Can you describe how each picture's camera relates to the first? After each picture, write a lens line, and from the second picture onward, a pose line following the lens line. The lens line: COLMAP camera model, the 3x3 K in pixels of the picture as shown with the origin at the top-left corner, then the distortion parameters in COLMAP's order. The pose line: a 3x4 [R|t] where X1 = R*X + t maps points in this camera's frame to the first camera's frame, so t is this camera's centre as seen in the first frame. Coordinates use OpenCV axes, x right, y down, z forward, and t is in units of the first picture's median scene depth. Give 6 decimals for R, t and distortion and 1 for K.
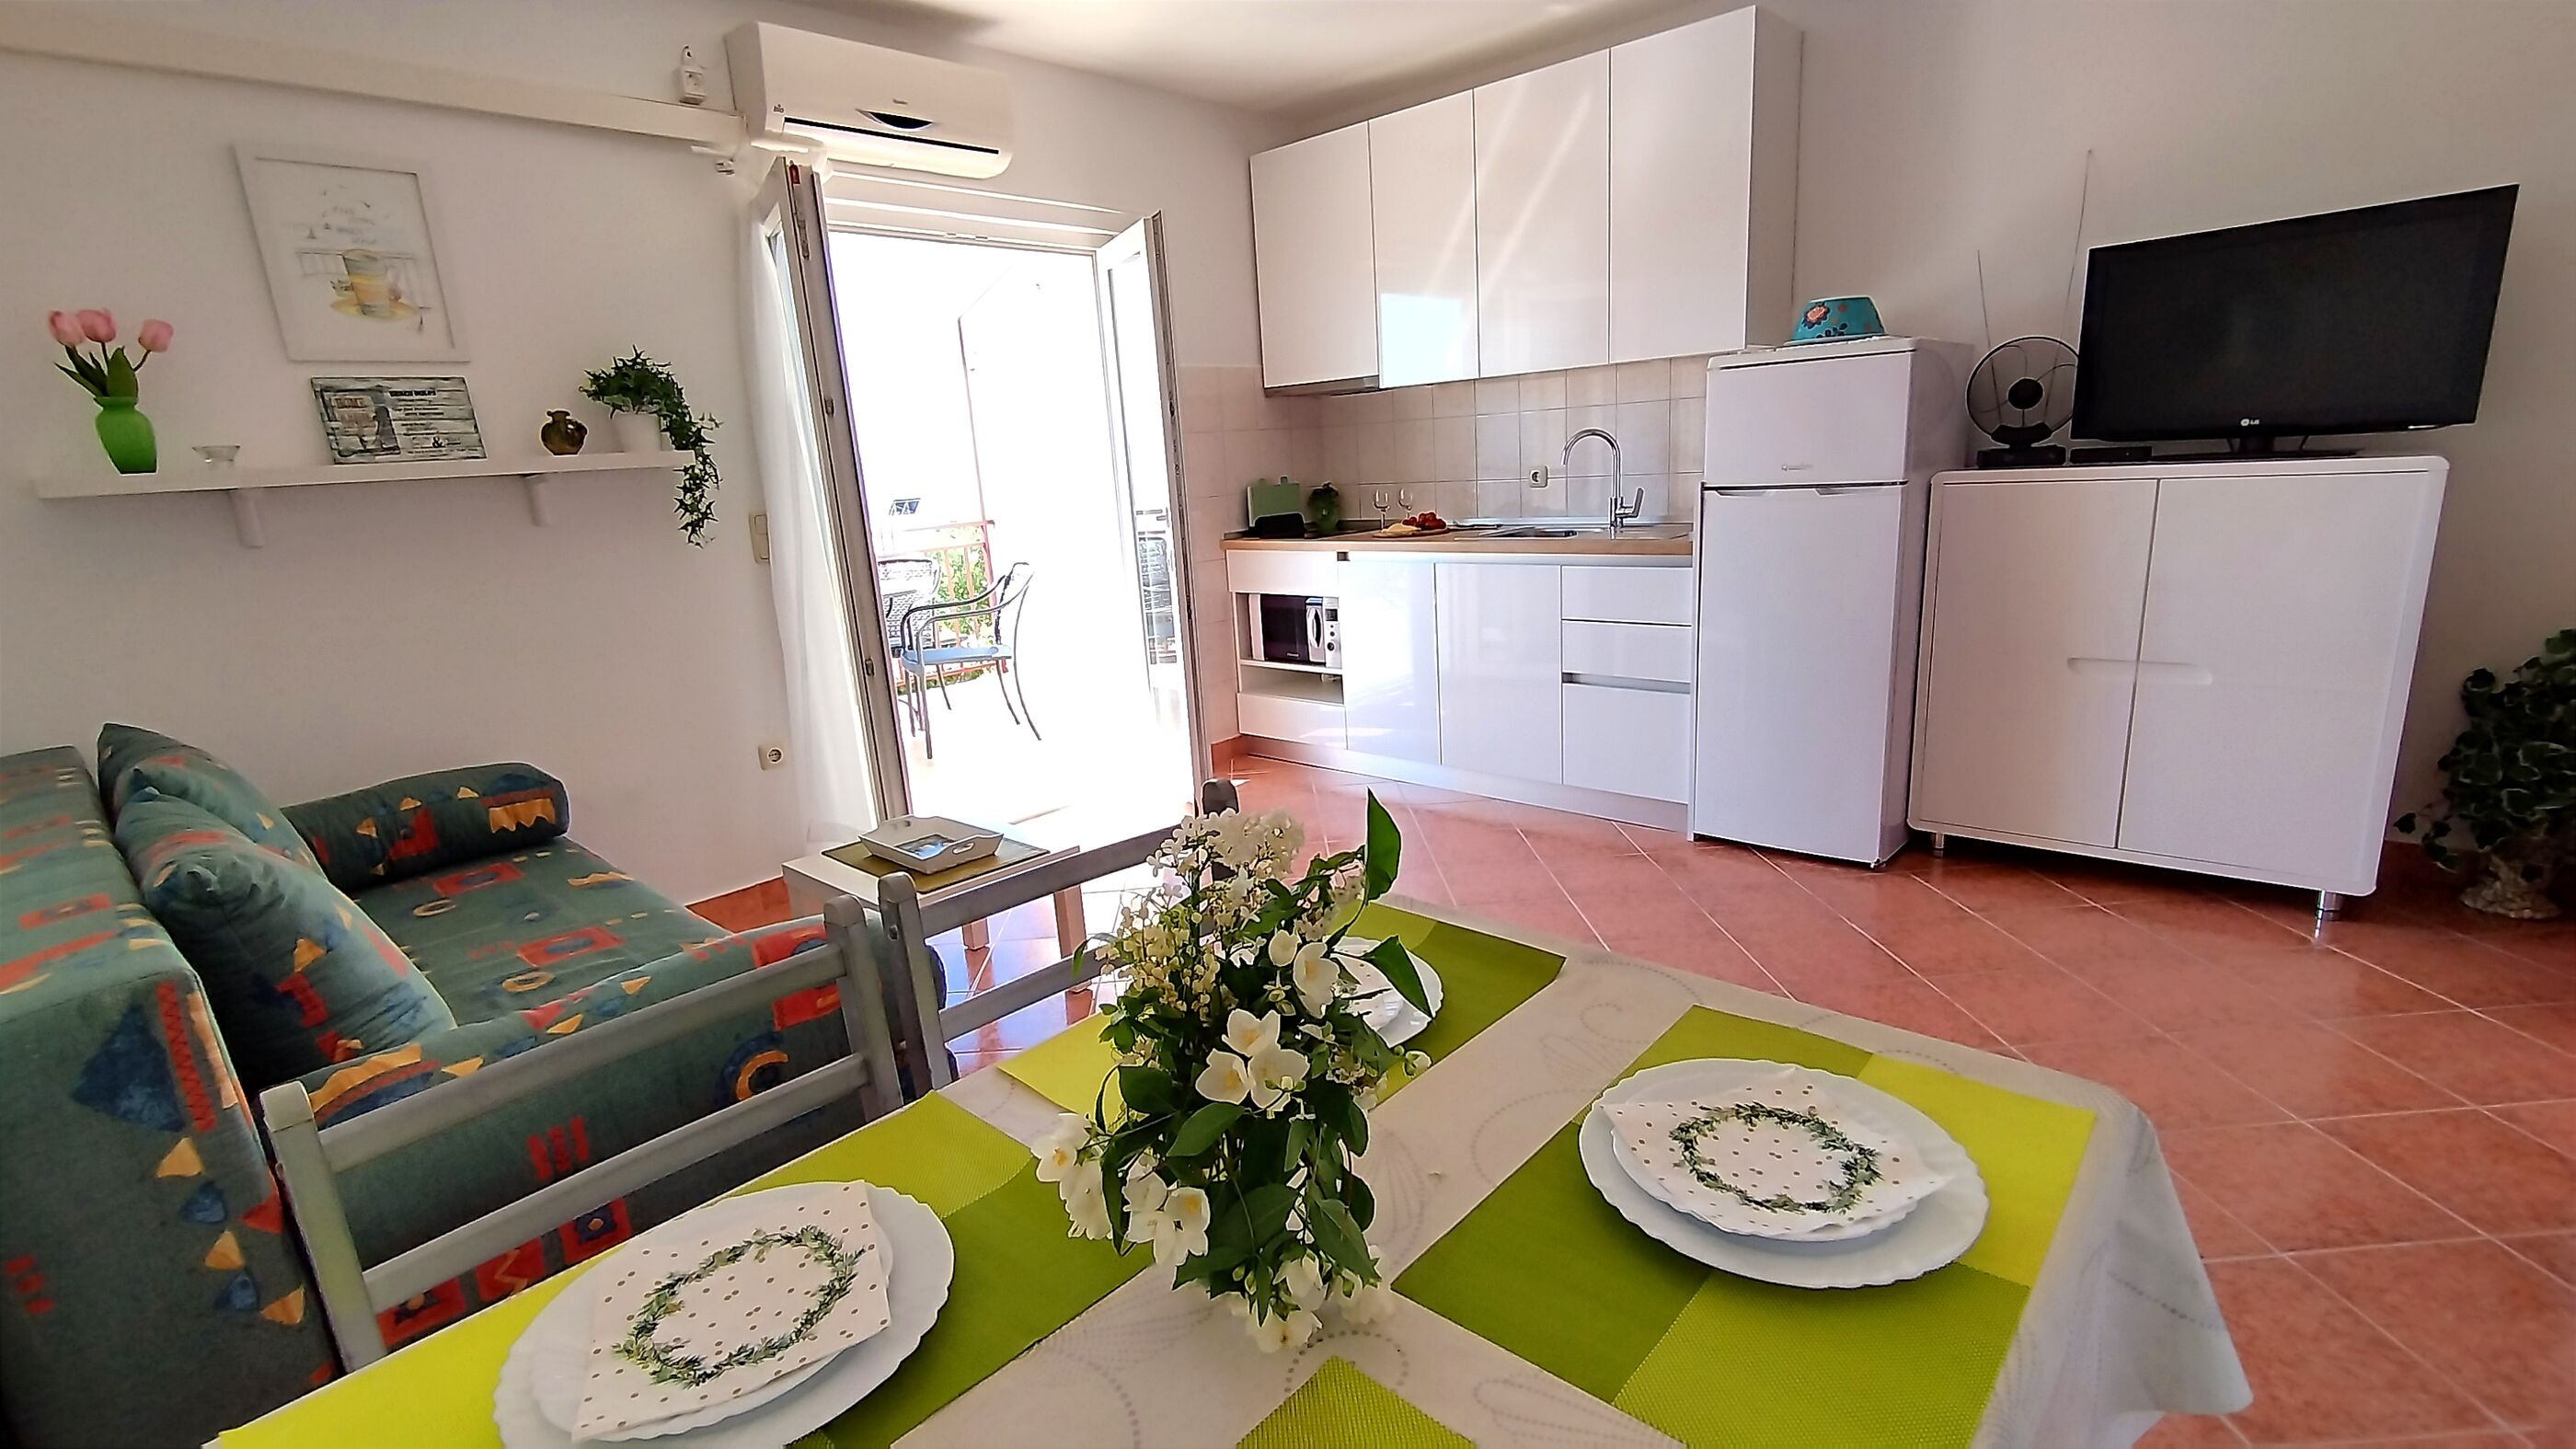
lens RADIAL K [[1159.6, 0, 1288.0], [0, 1159.6, 724.5], [0, 0, 1]] dist [0.001756, 0.000297]
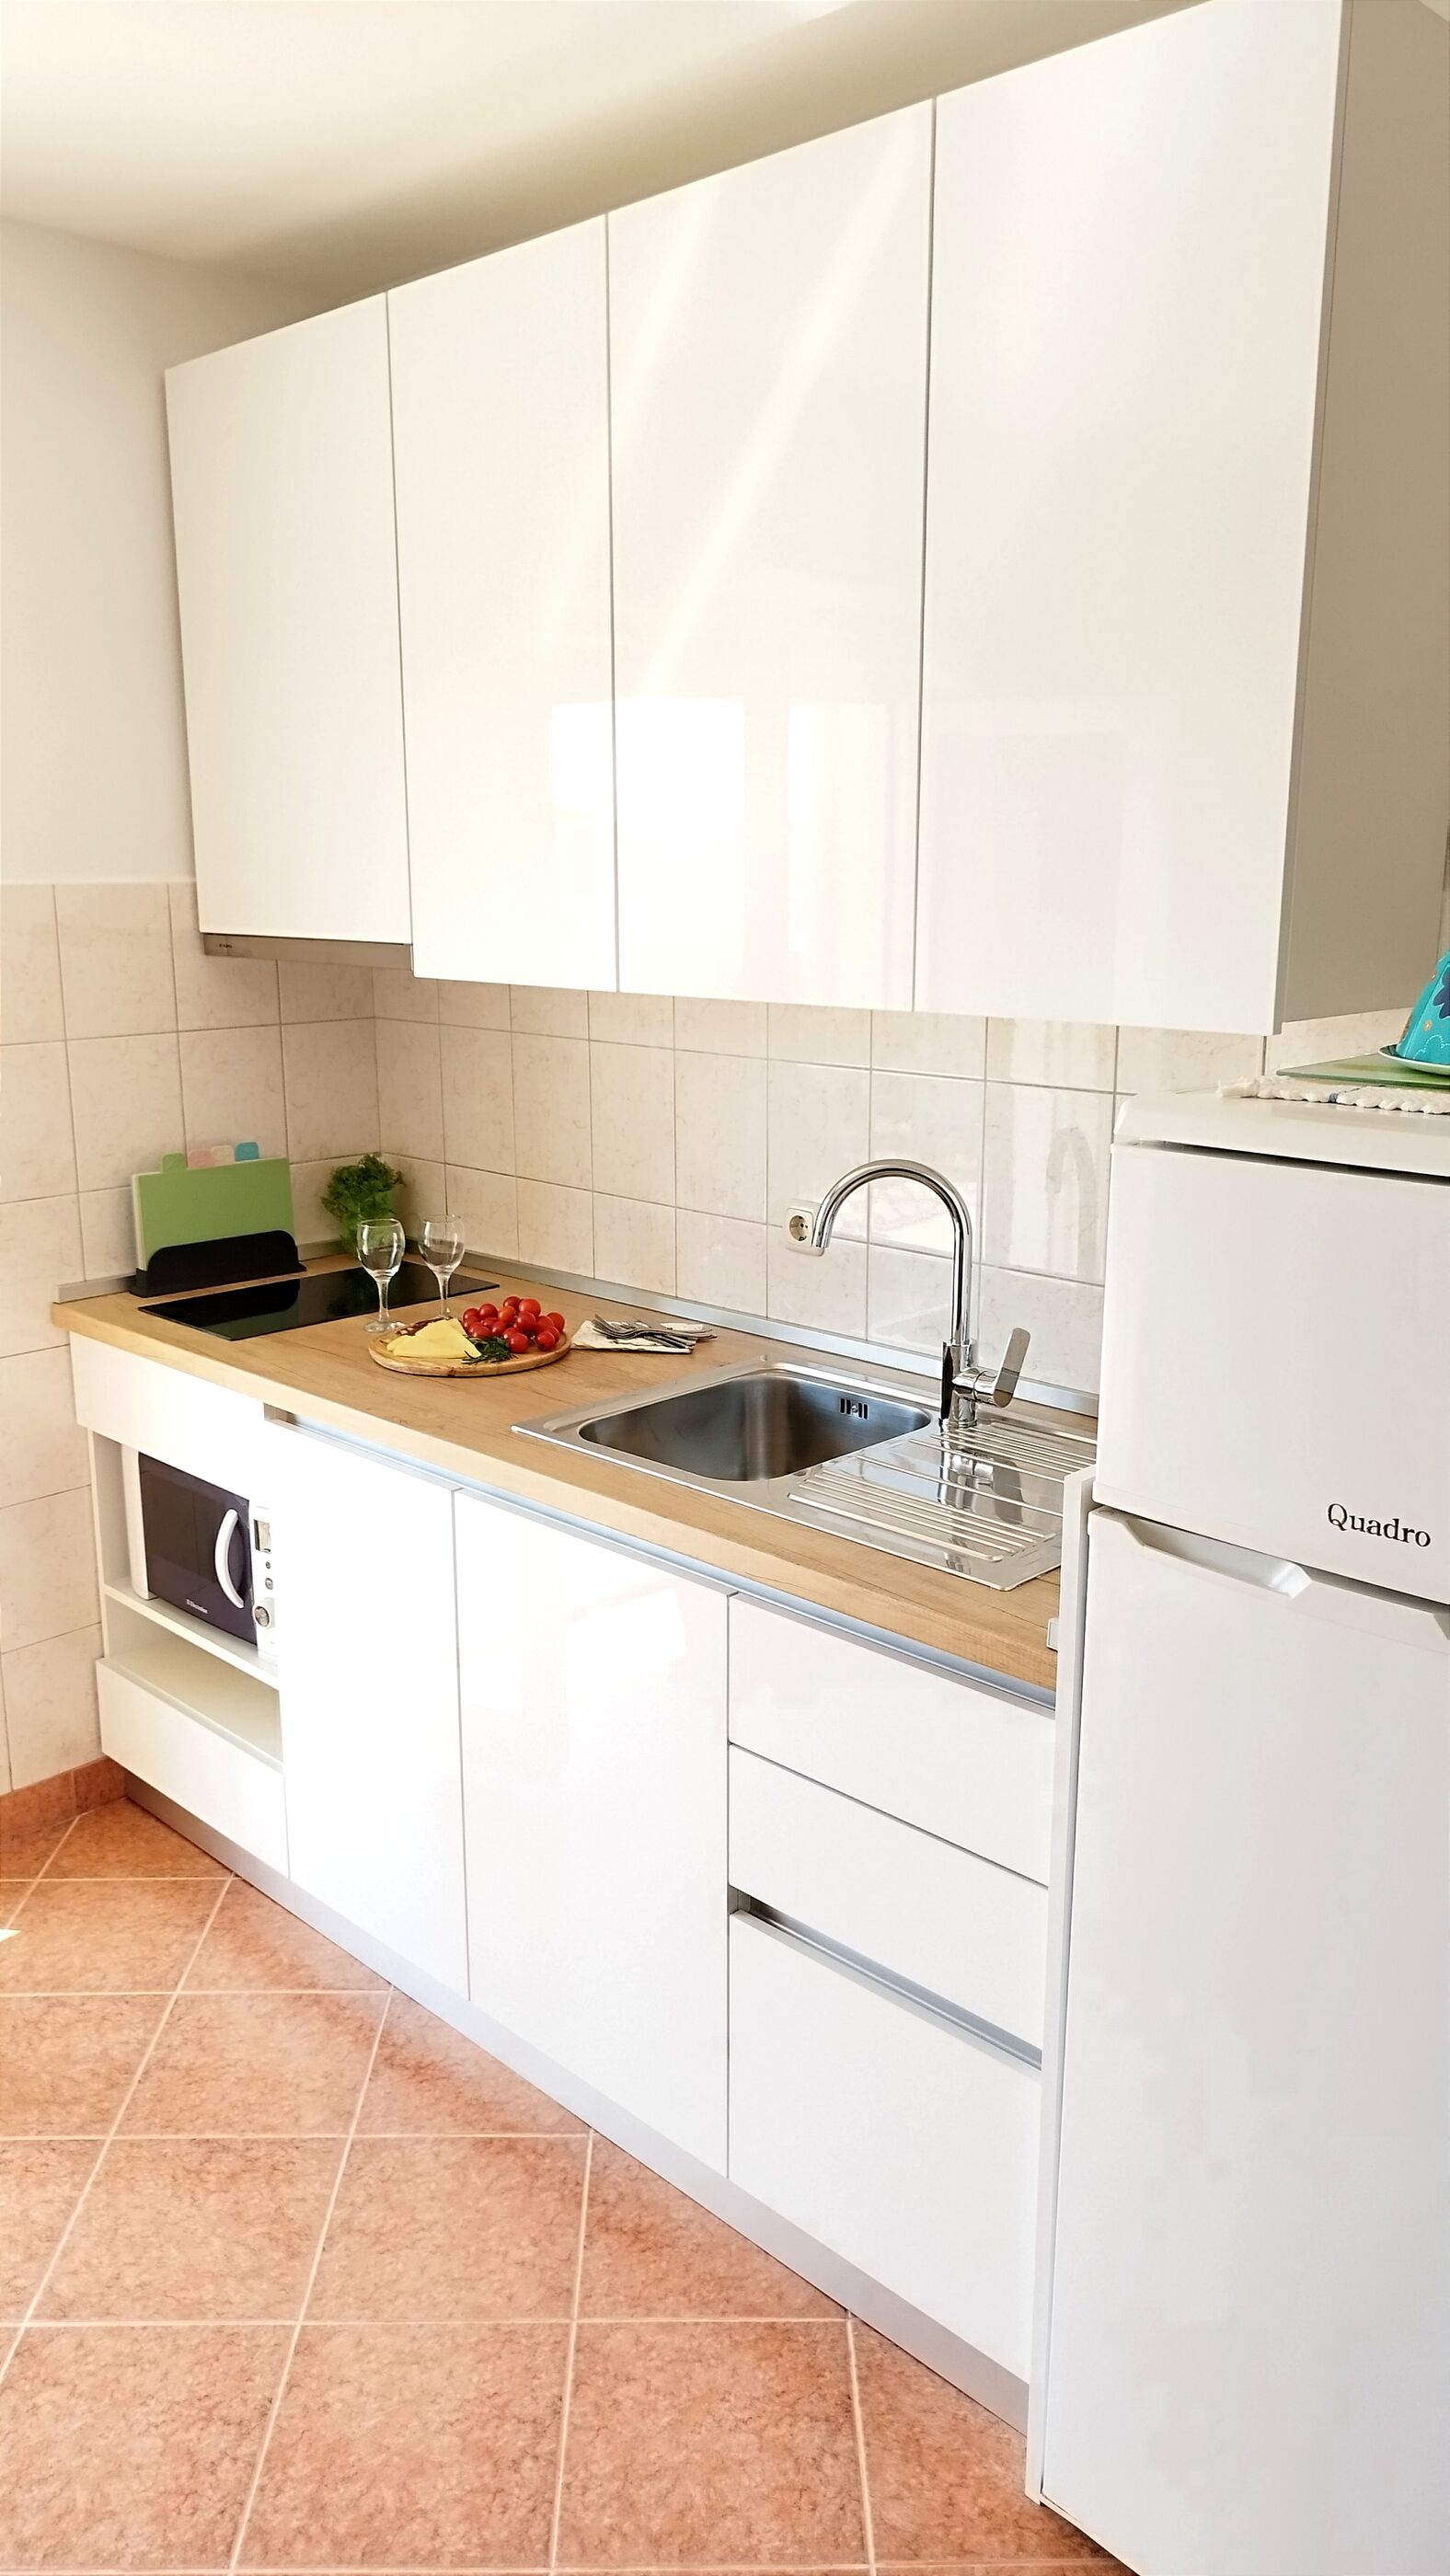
lens RADIAL K [[1861.3, 0, 725.0], [0, 1861.3, 1288.0], [0, 0, 1]] dist [-0.001539, -0.002124]
pose [[0.997758, 0.065712, -0.012701, 0.195865], [-0.065819, 0.997798, -0.008228, -0.184720], [0.012133, 0.009046, 0.999885, 0.370758]]
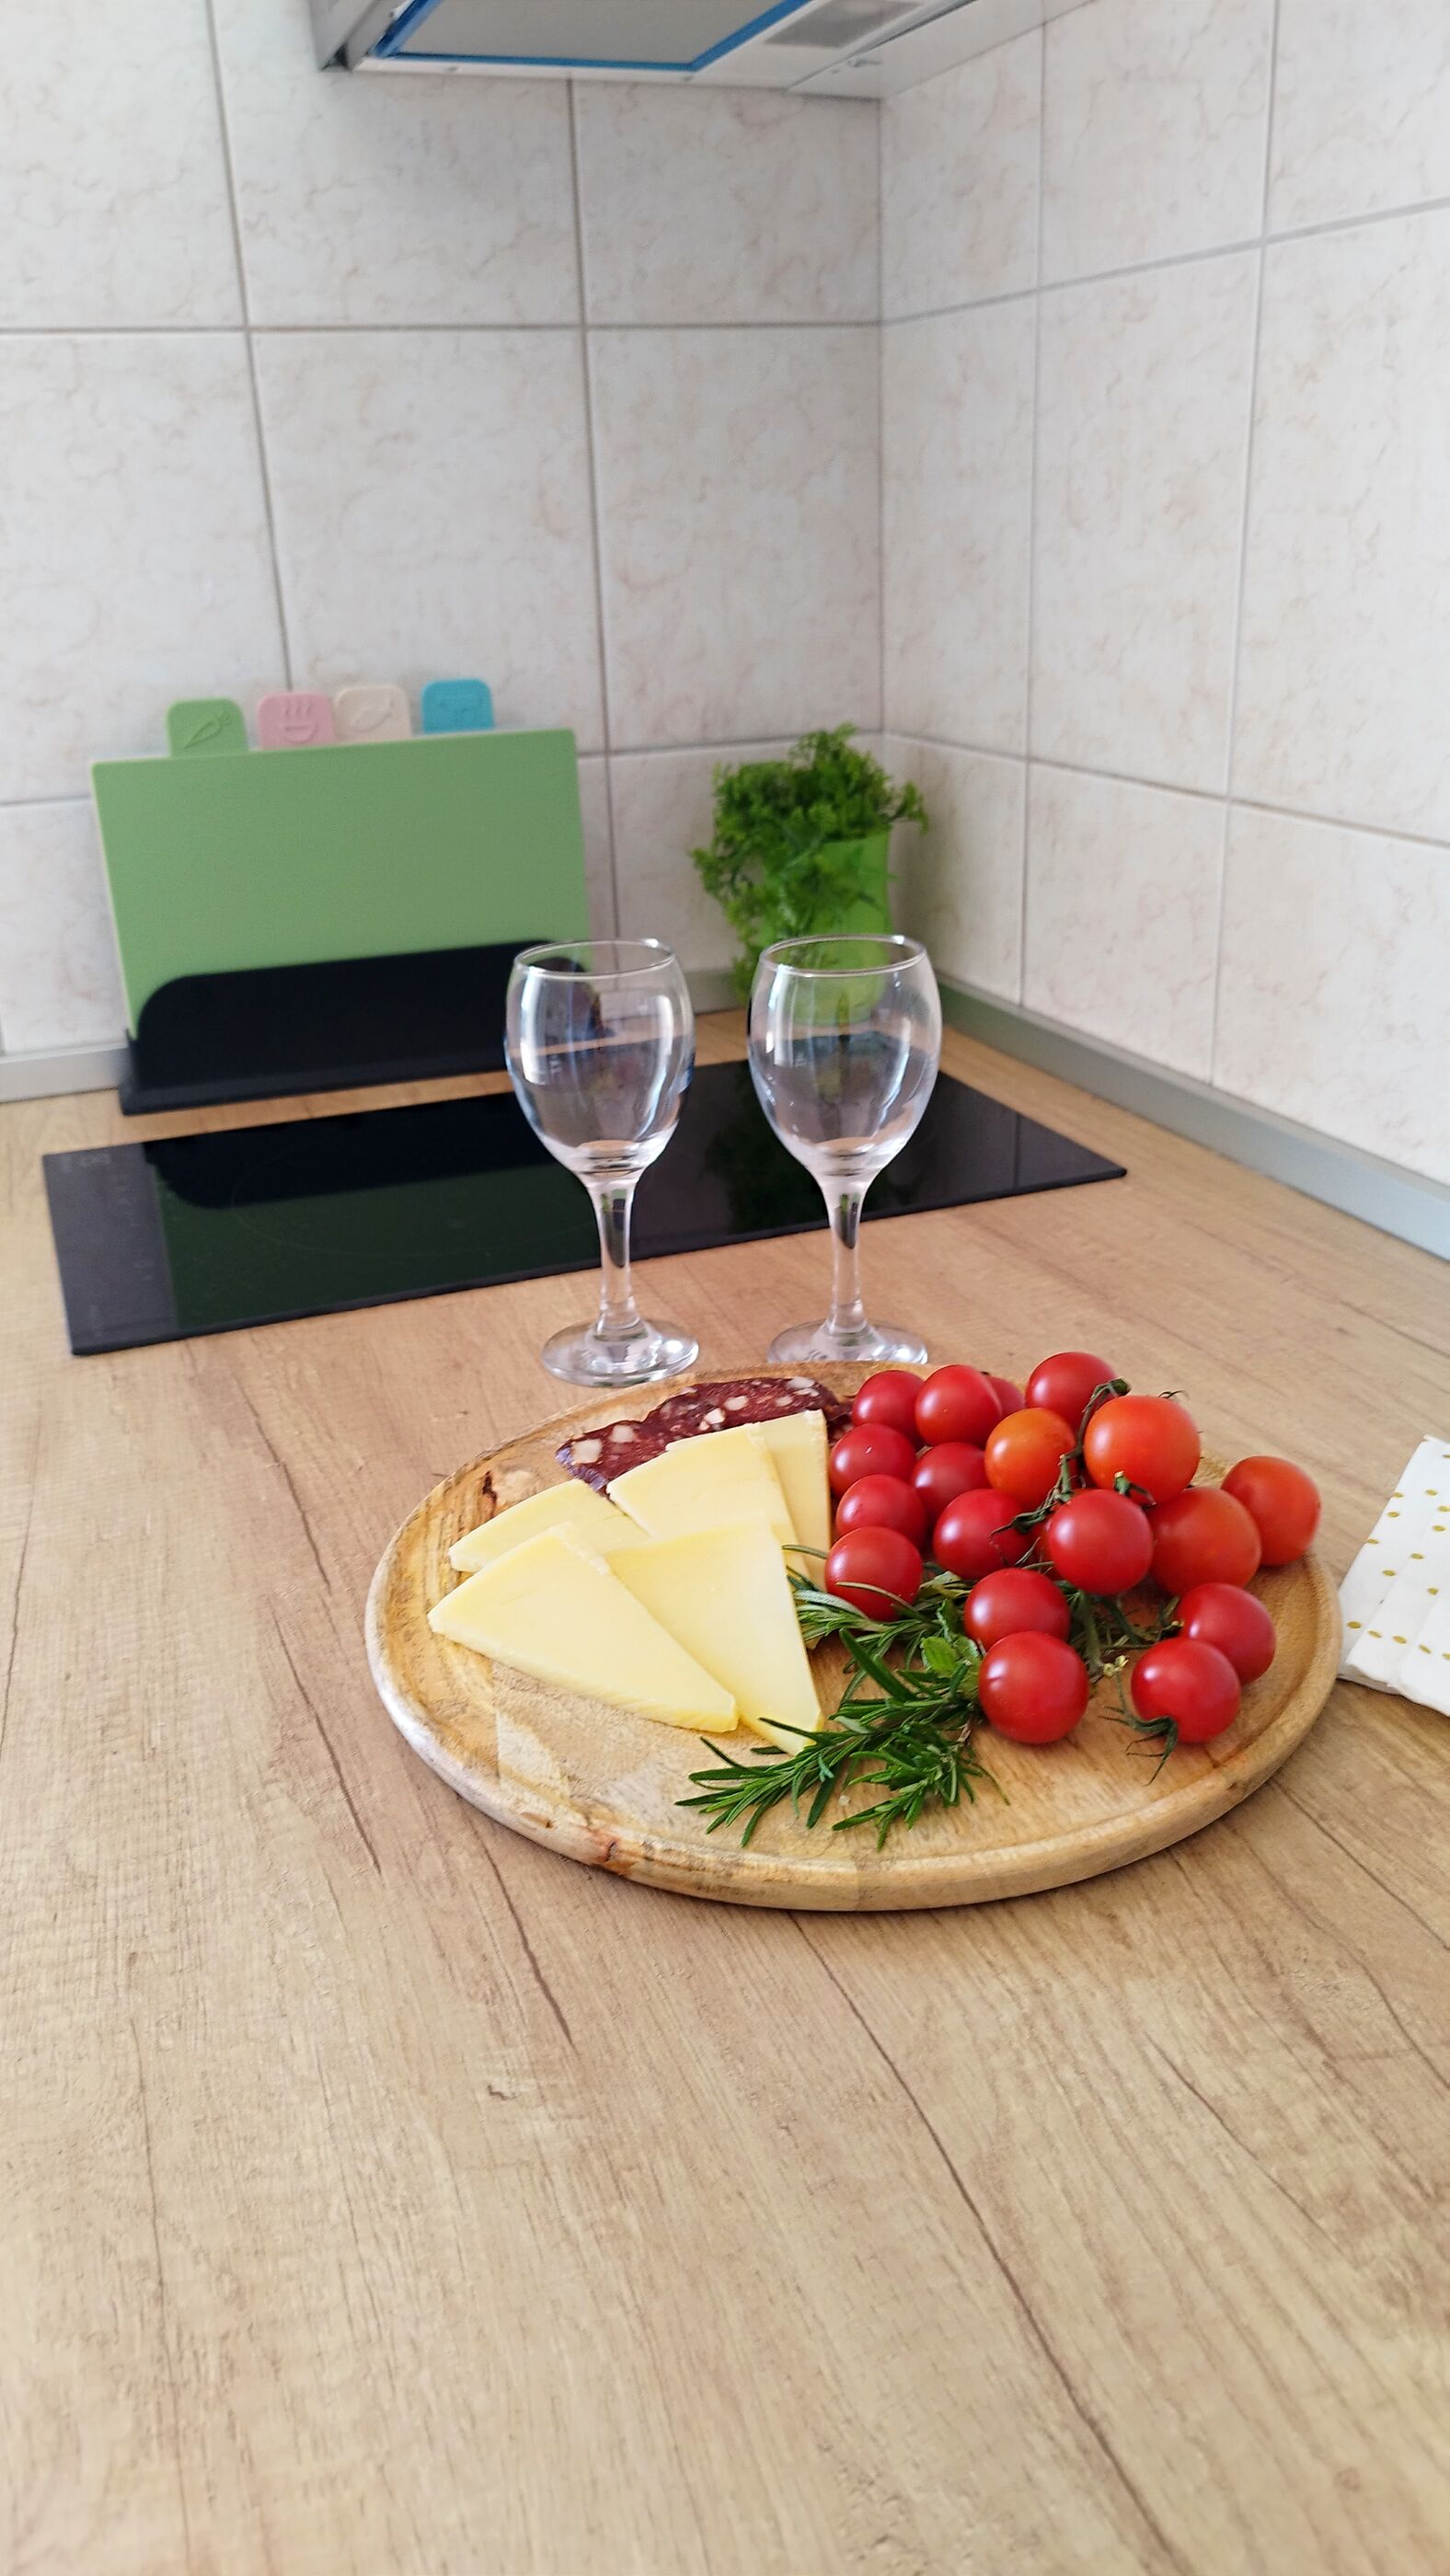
lens RADIAL K [[1861.3, 0, 725.0], [0, 1861.3, 1288.0], [0, 0, 1]] dist [-0.001539, -0.002124]
pose [[0.899266, 0.193821, -0.392115, 0.144381], [-0.120729, 0.971625, 0.203394, -0.210827], [0.420411, -0.135565, 0.897149, 0.874104]]
